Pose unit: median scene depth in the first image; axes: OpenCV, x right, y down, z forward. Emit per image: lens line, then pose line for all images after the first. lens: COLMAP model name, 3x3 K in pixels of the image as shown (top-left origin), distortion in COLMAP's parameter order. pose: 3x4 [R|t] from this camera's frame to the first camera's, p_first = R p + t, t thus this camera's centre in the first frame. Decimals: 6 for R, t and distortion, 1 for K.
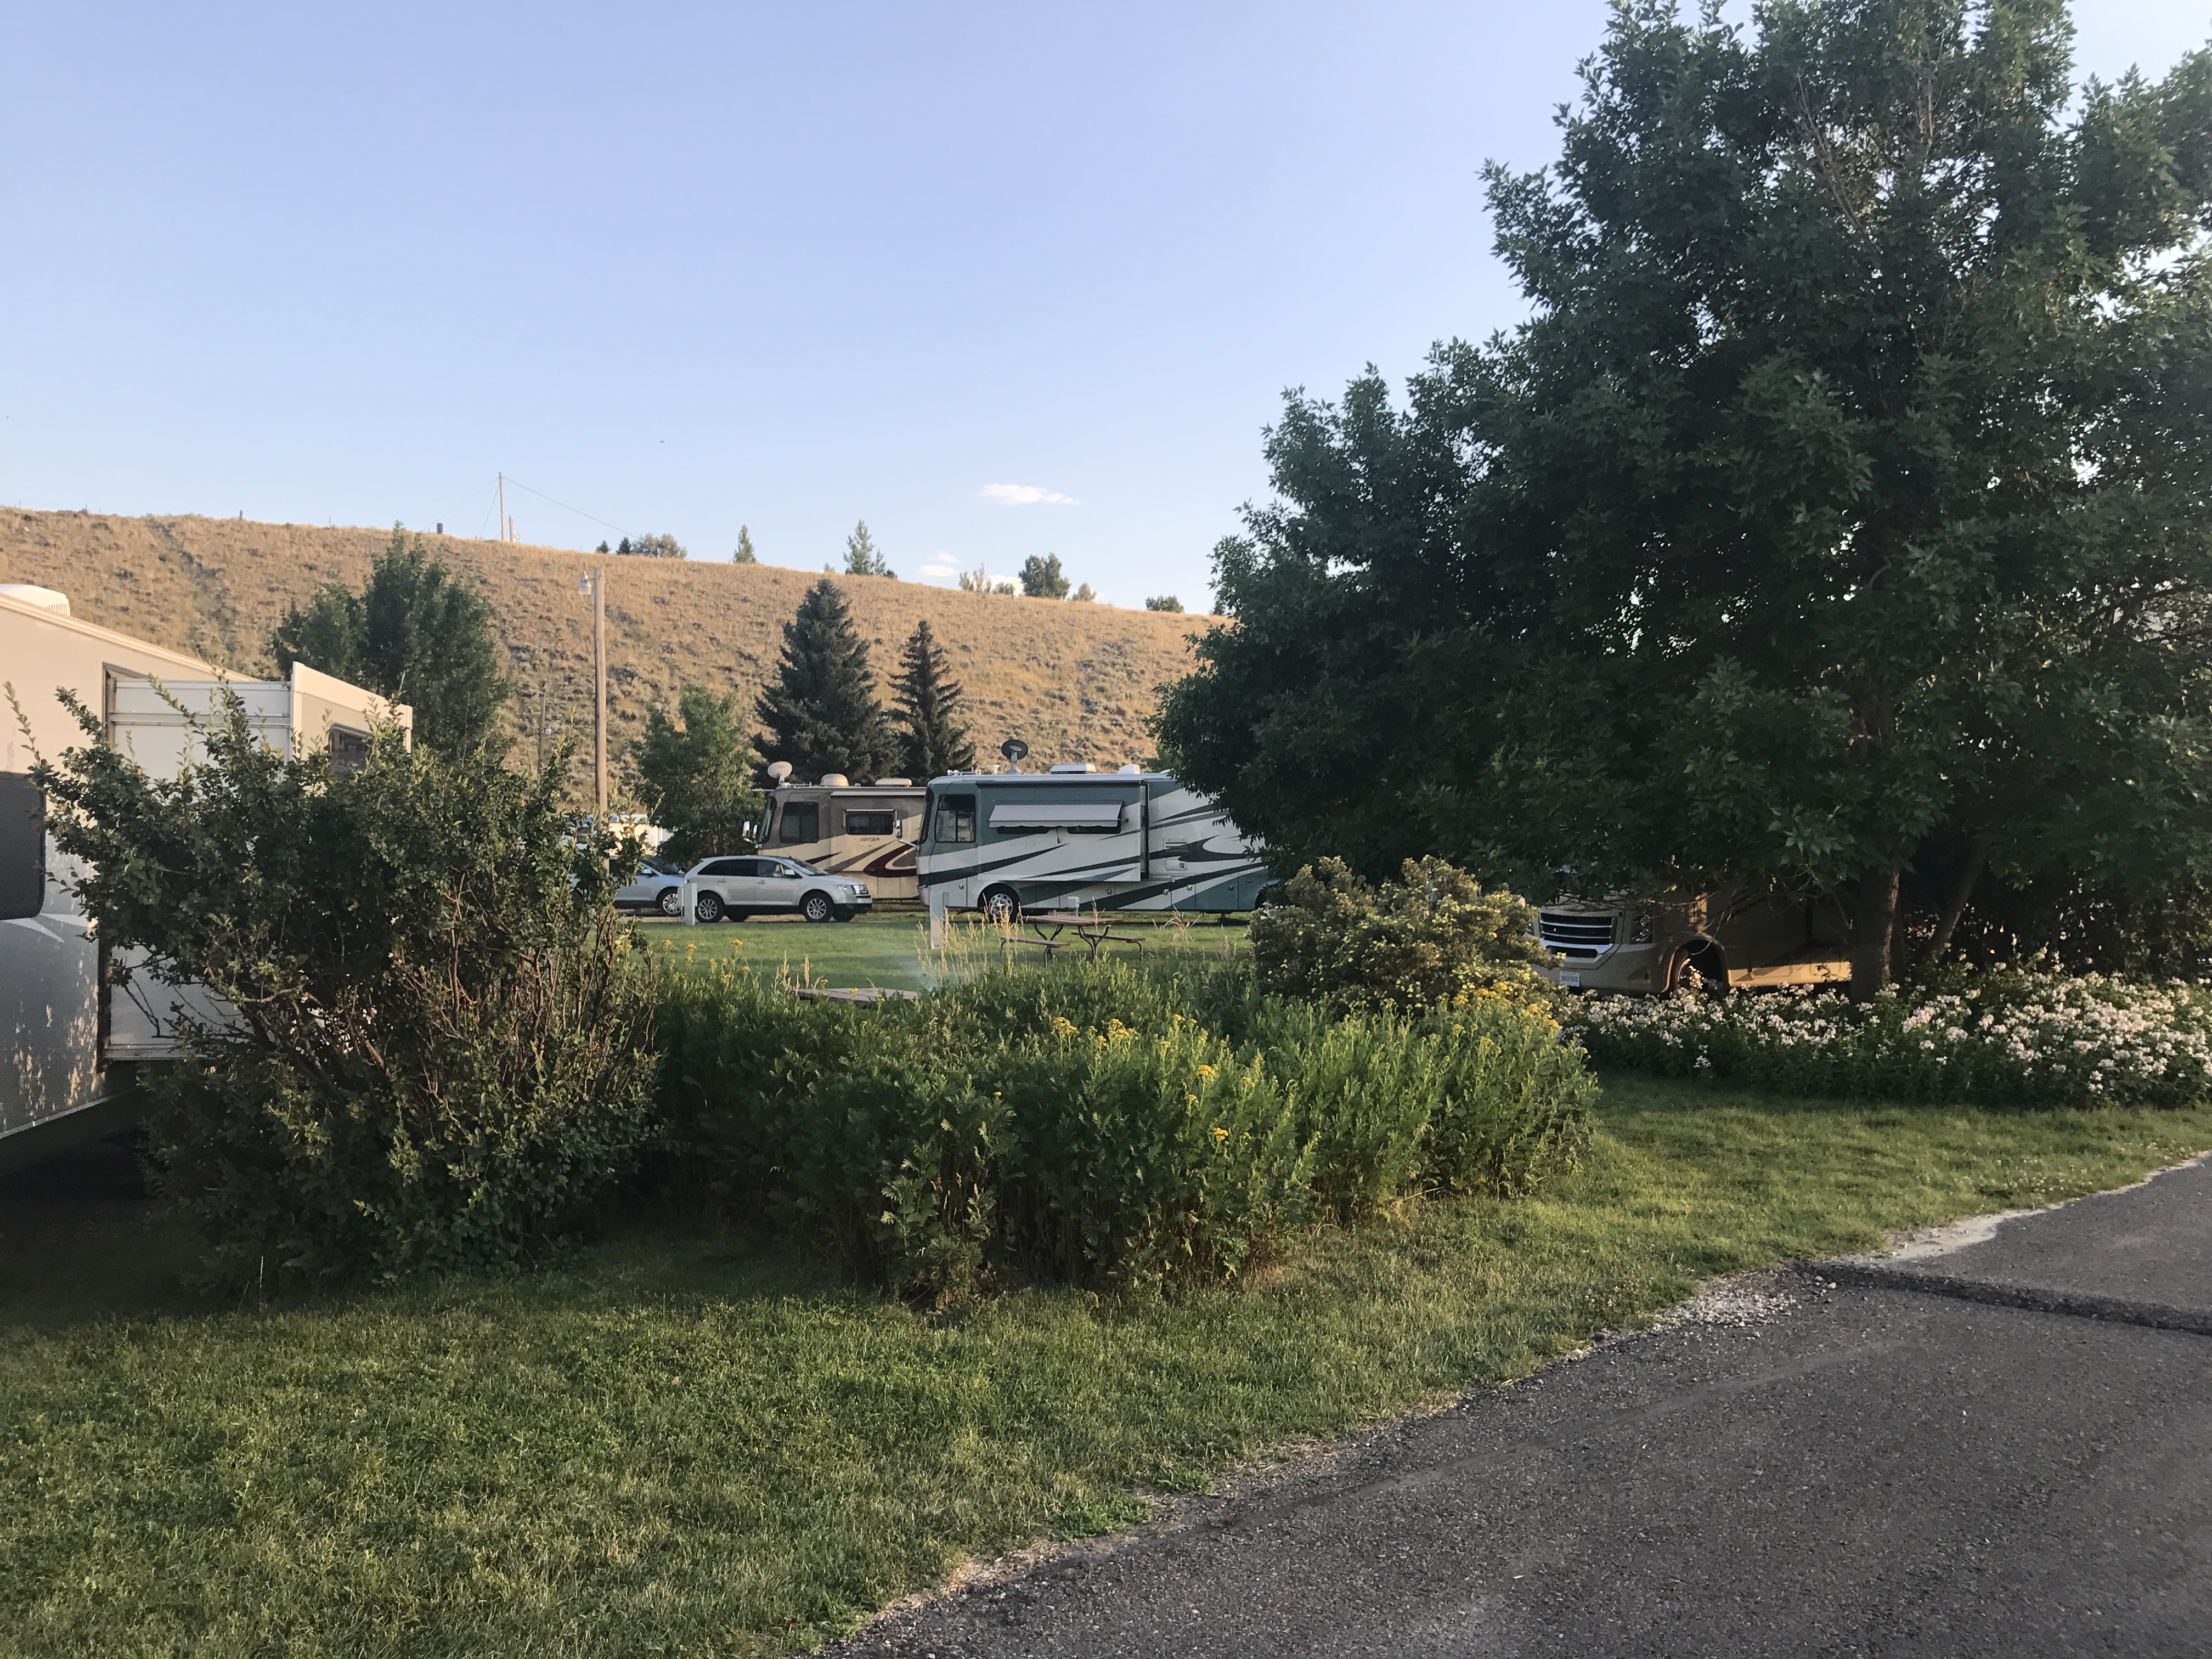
lens RADIAL K [[1808.1, 0, 1111.9], [0, 1808.1, 847.9], [0, 0, 1]] dist [0.023069, -0.026408]
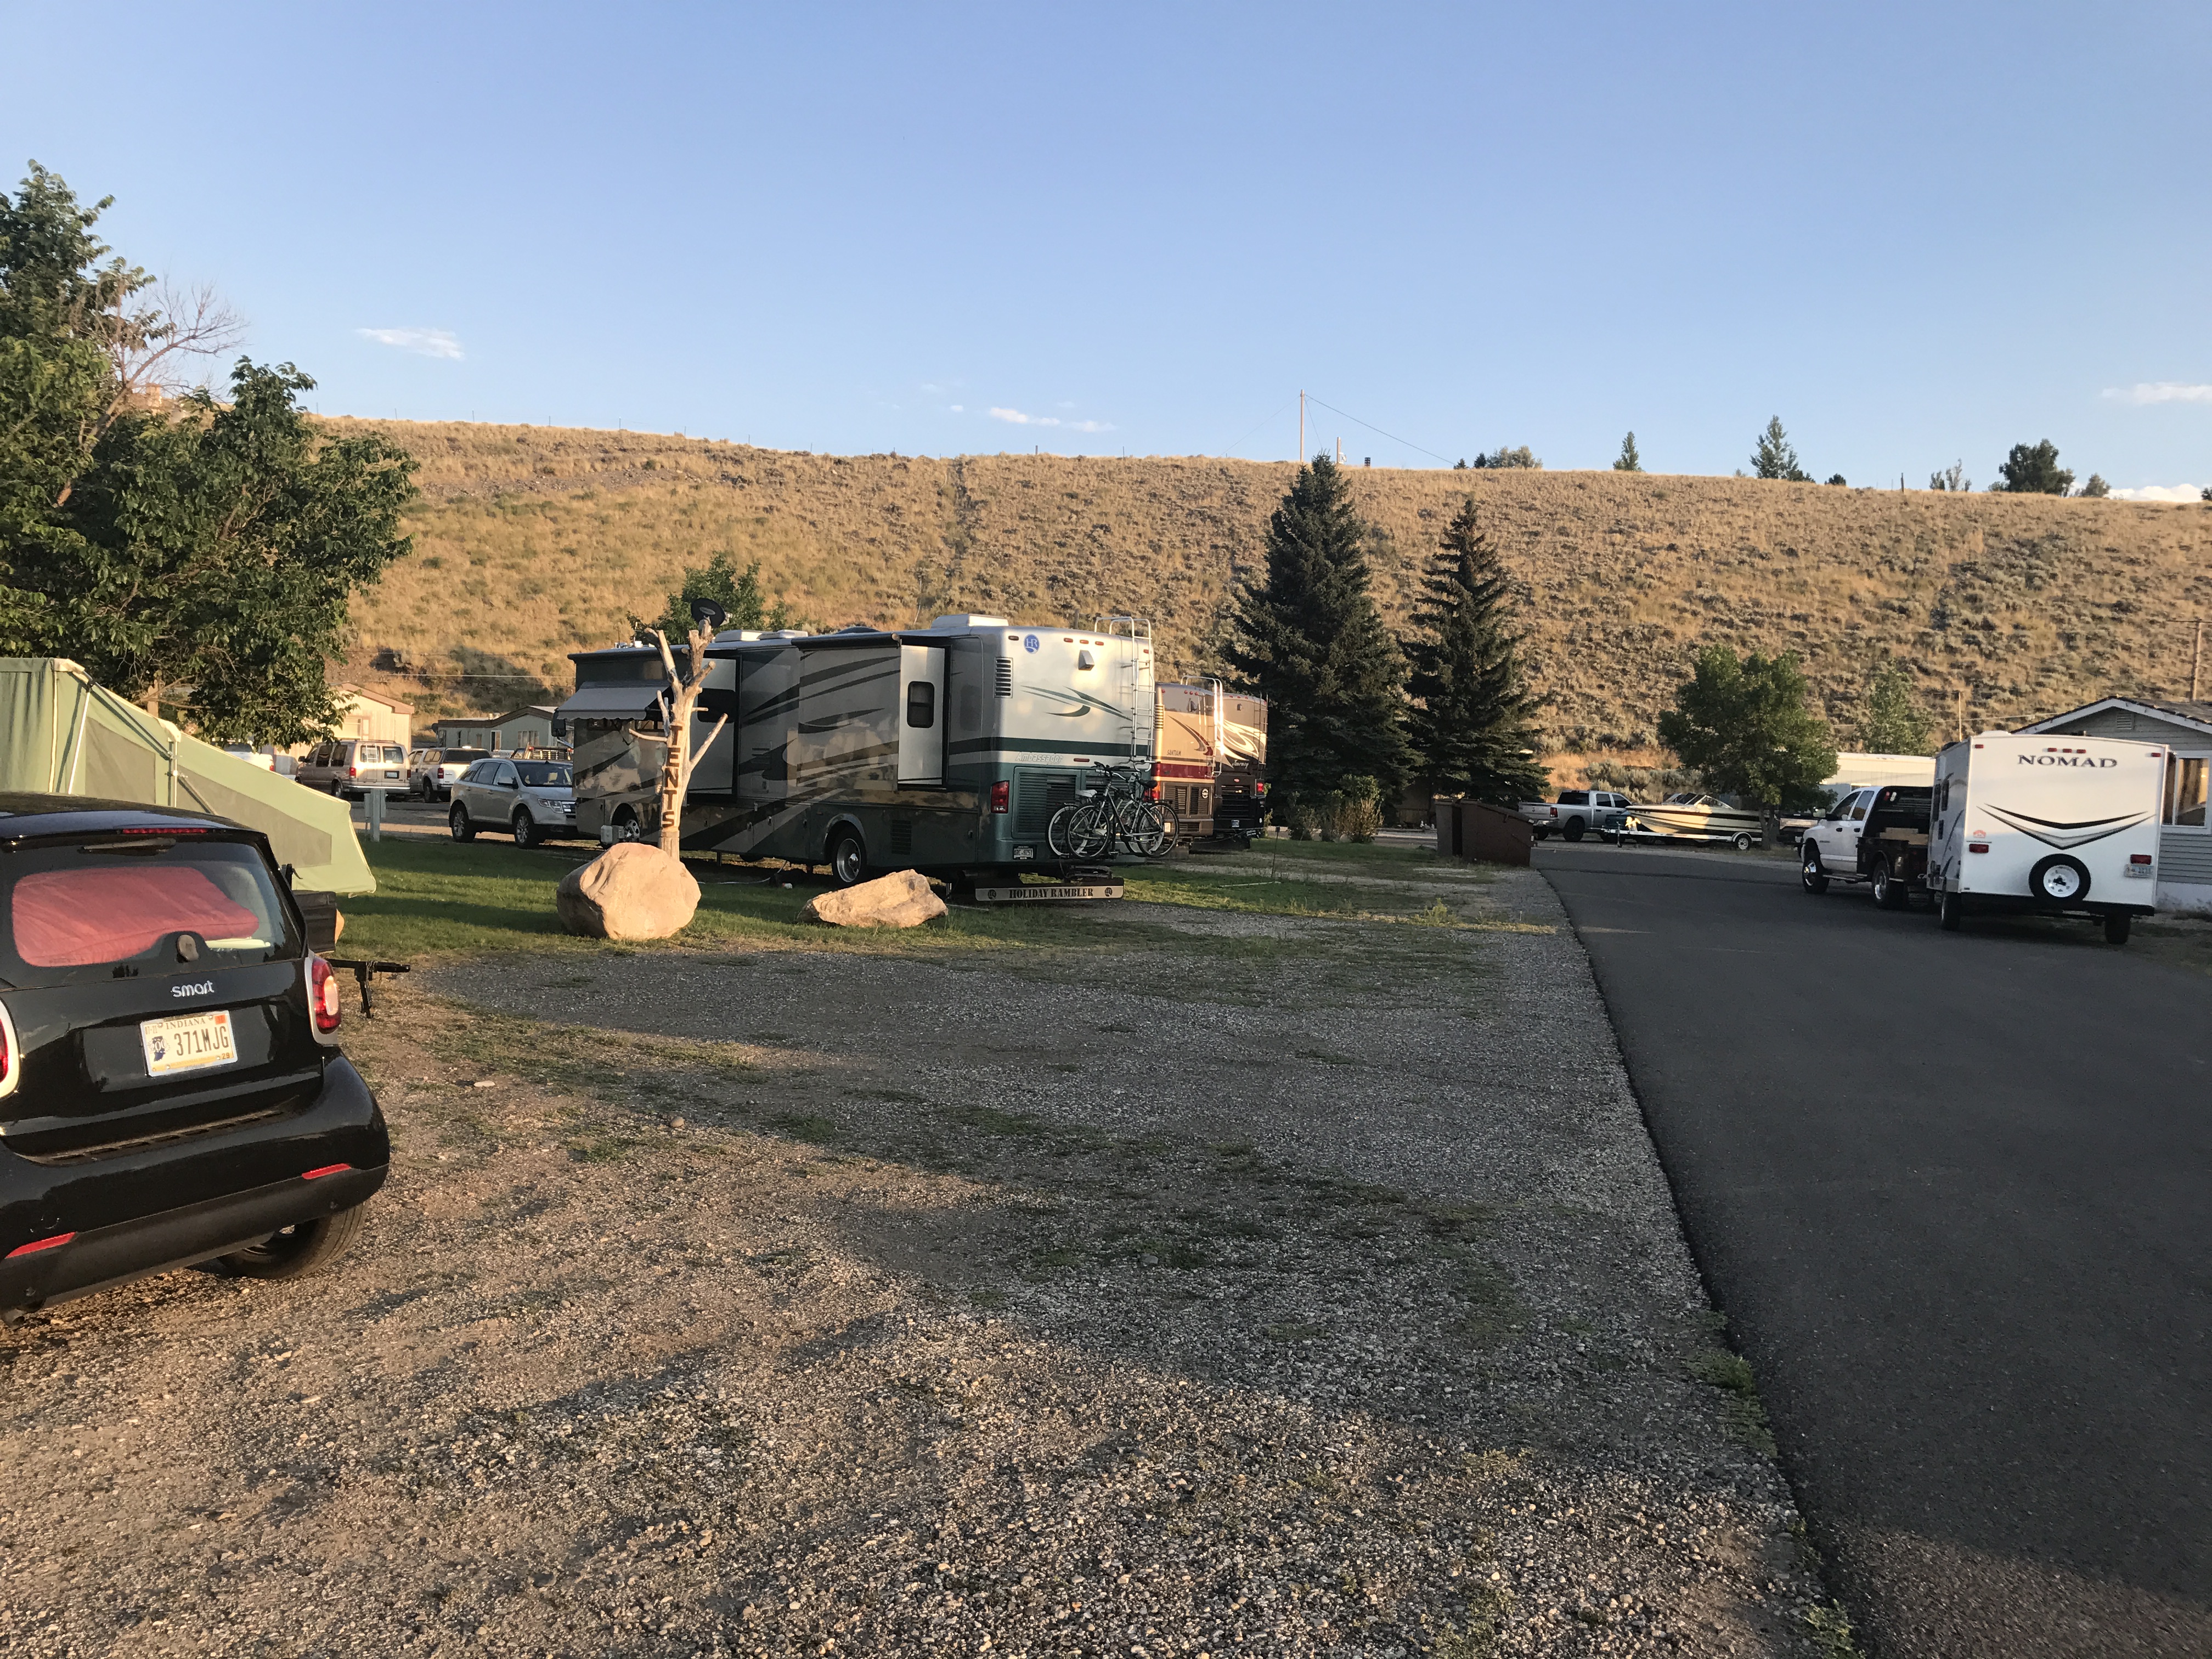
lens RADIAL K [[1808.1, 0, 1121.1], [0, 1808.1, 820.8], [0, 0, 1]] dist [0.023069, -0.026408]
pose [[0.828591, 0.044270, -0.558101, 0.143808], [-0.034976, 0.999015, 0.027317, -0.000736], [0.558761, -0.003115, 0.829323, 0.163157]]
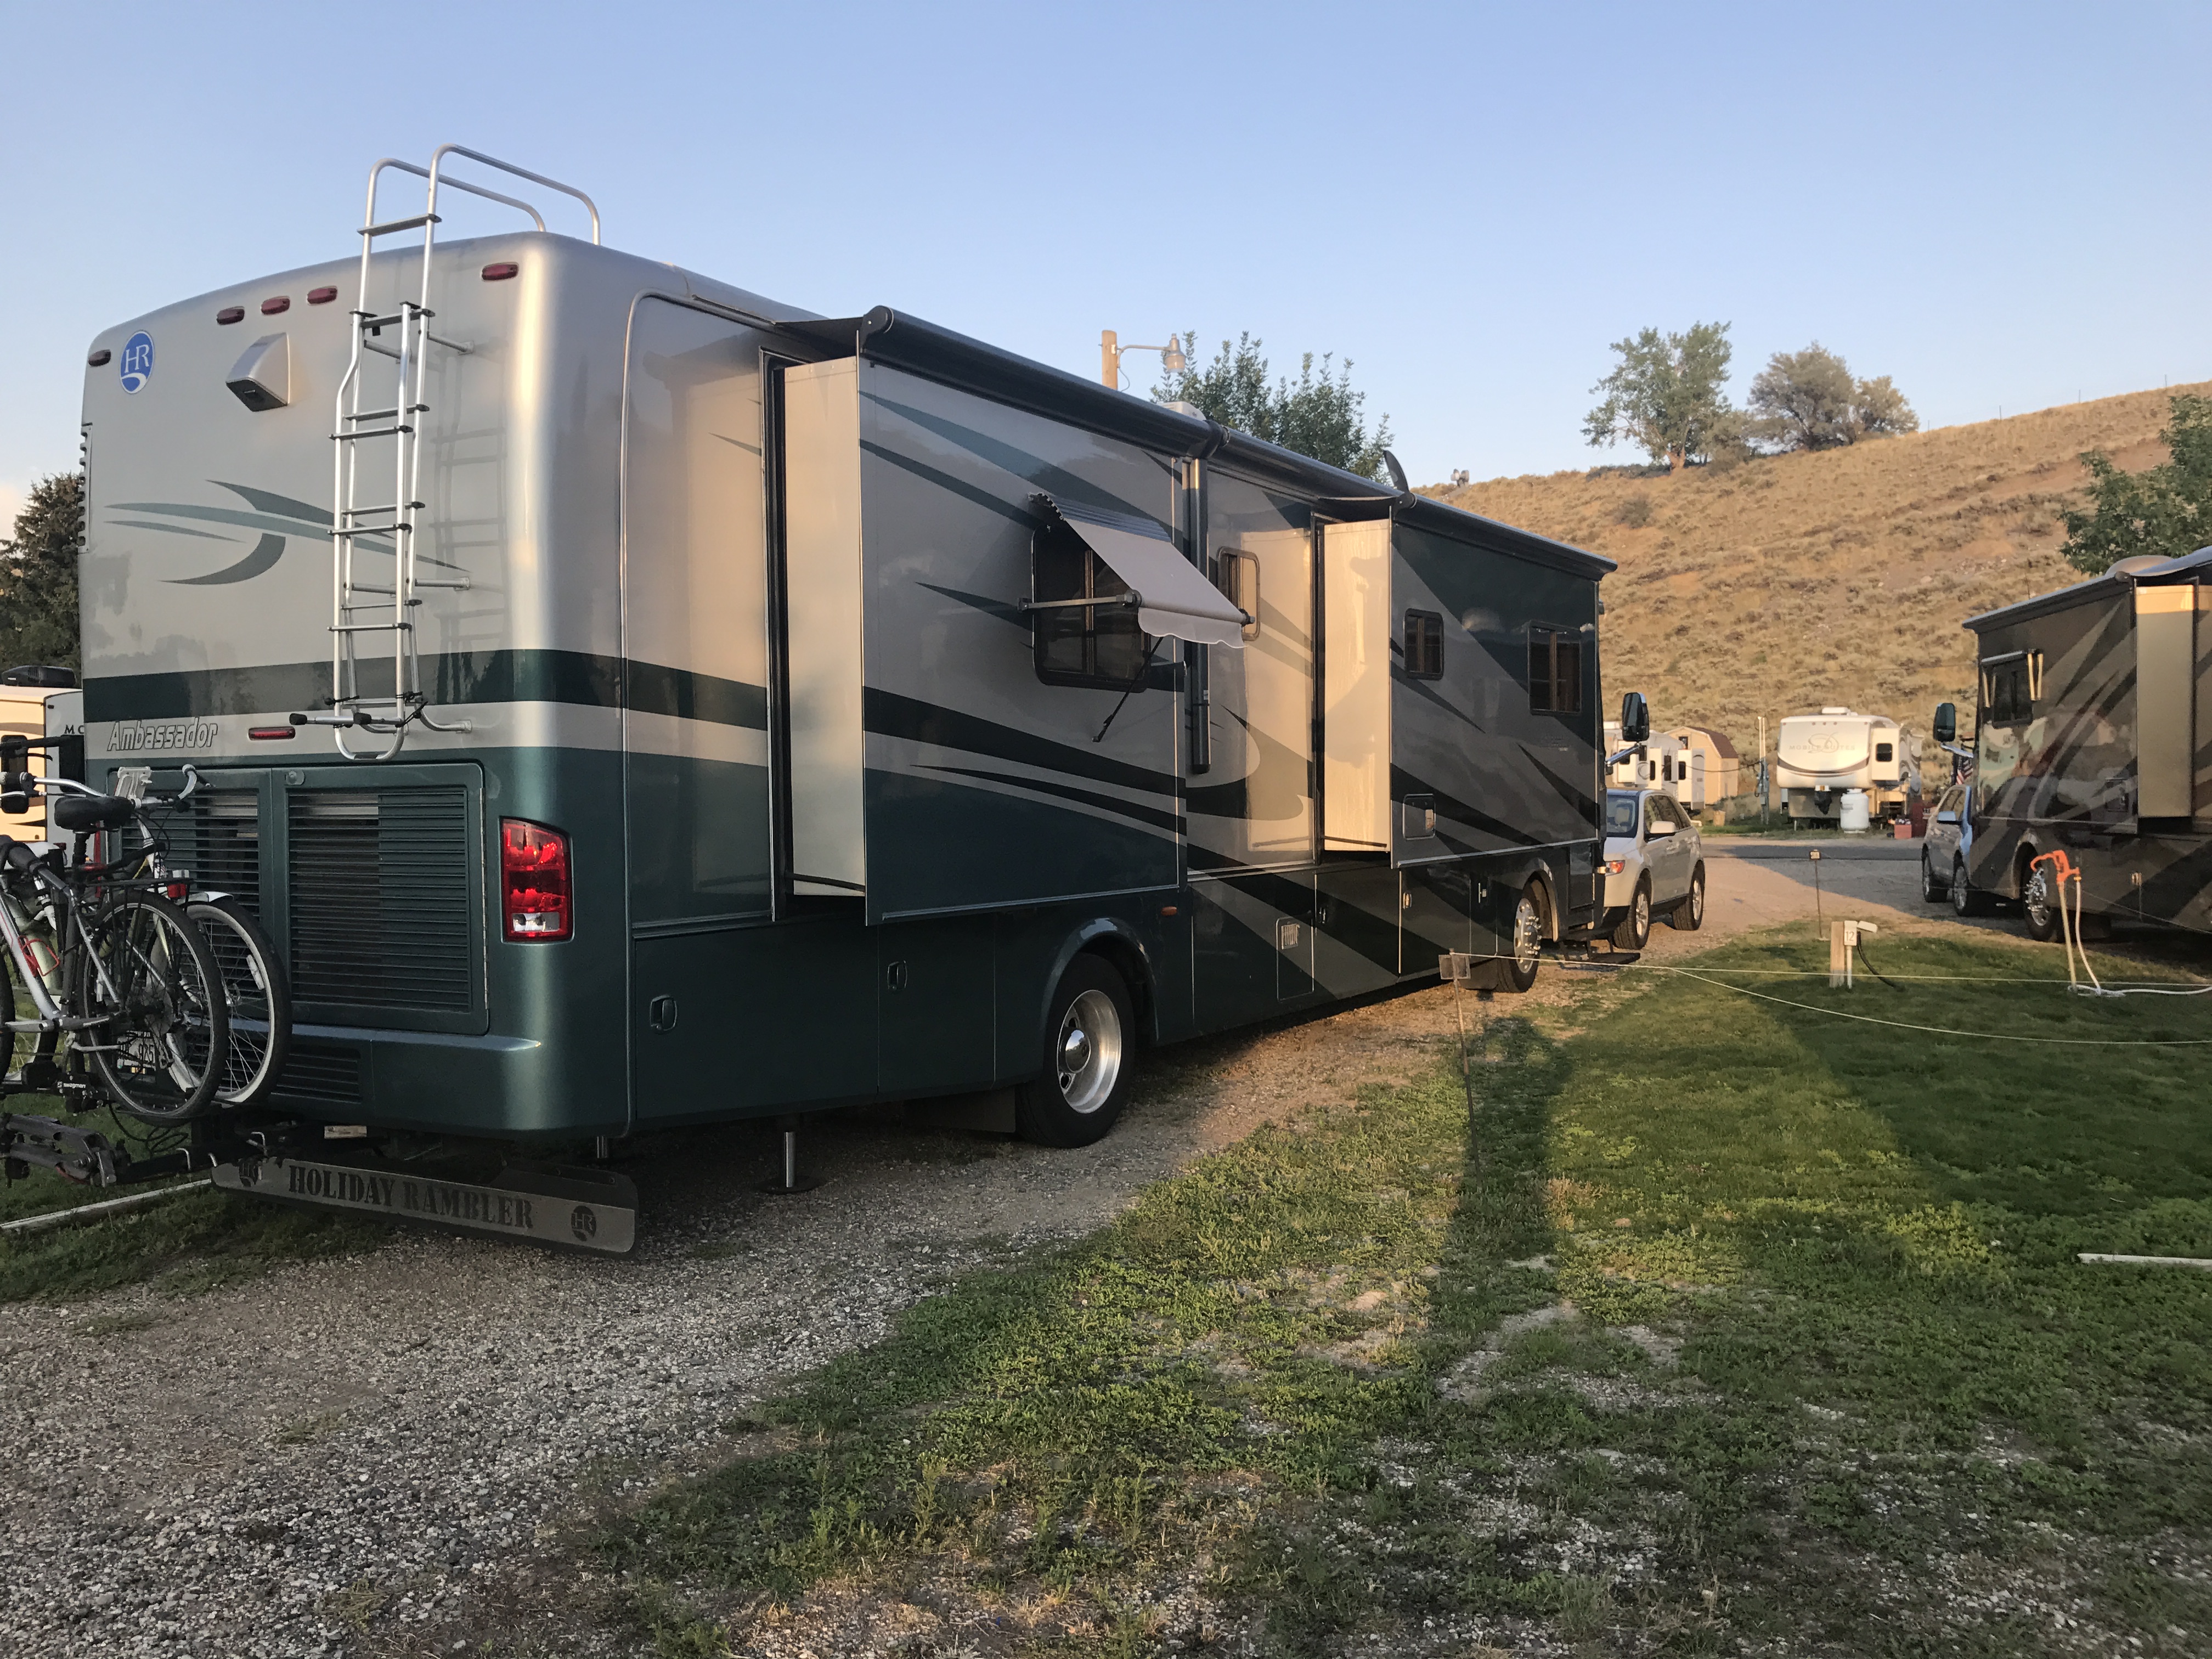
lens RADIAL K [[1808.1, 0, 1119.7], [0, 1808.1, 817.9], [0, 0, 1]] dist [0.023069, -0.026408]
pose [[-0.265250, 0.020048, -0.963971, 0.088553], [0.011931, 0.999776, 0.017510, -0.000126], [0.964106, -0.006856, -0.265429, 0.326264]]
